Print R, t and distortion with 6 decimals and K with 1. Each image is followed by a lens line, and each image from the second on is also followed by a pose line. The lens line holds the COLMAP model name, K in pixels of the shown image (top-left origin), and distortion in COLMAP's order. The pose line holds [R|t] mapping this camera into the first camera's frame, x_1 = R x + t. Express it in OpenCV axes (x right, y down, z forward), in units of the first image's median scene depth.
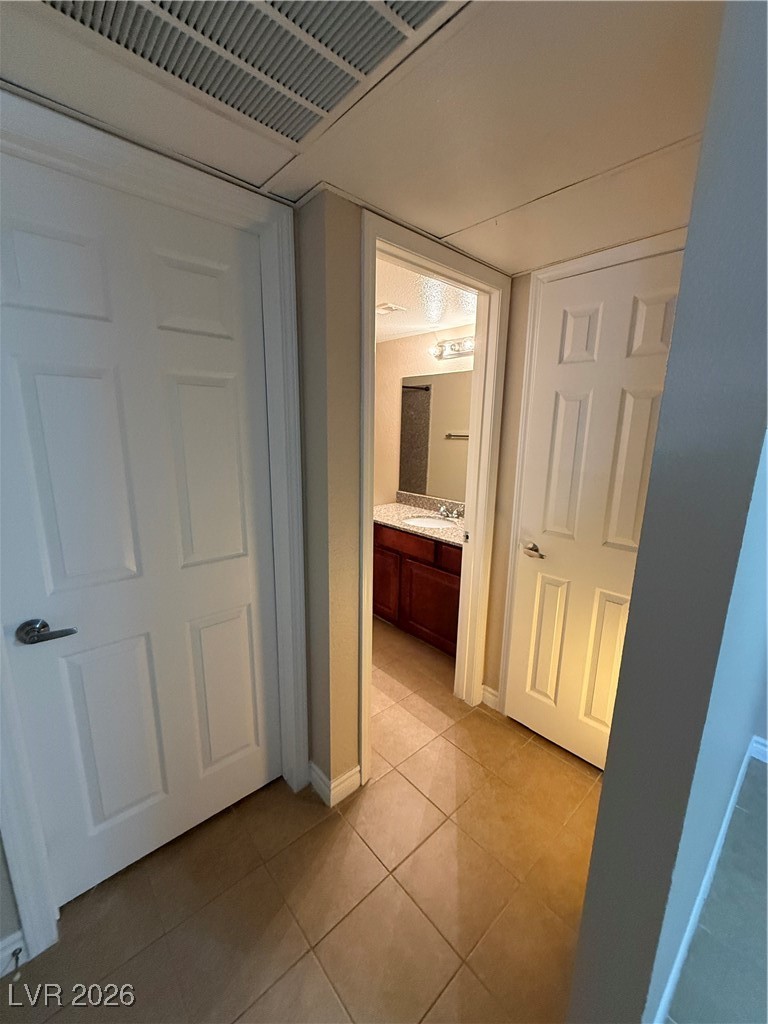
lens RADIAL K [[406.7, 0, 384.0], [0, 406.7, 512.0], [0, 0, 1]] dist [0.000929, 0.000029]
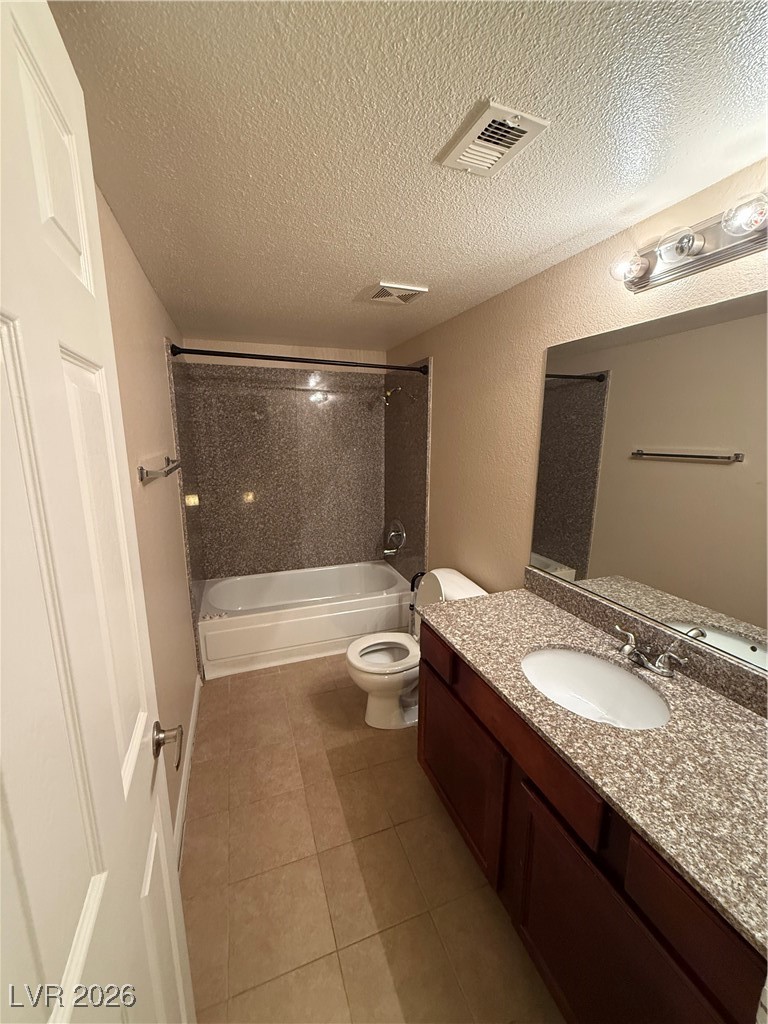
lens RADIAL K [[406.7, 0, 384.0], [0, 406.7, 512.0], [0, 0, 1]] dist [0.000929, 0.000029]
pose [[0.931234, 0.054107, -0.360381, 0.053276], [-0.060165, 0.998173, -0.005605, -0.124248], [0.359420, 0.026902, 0.932788, 0.507768]]
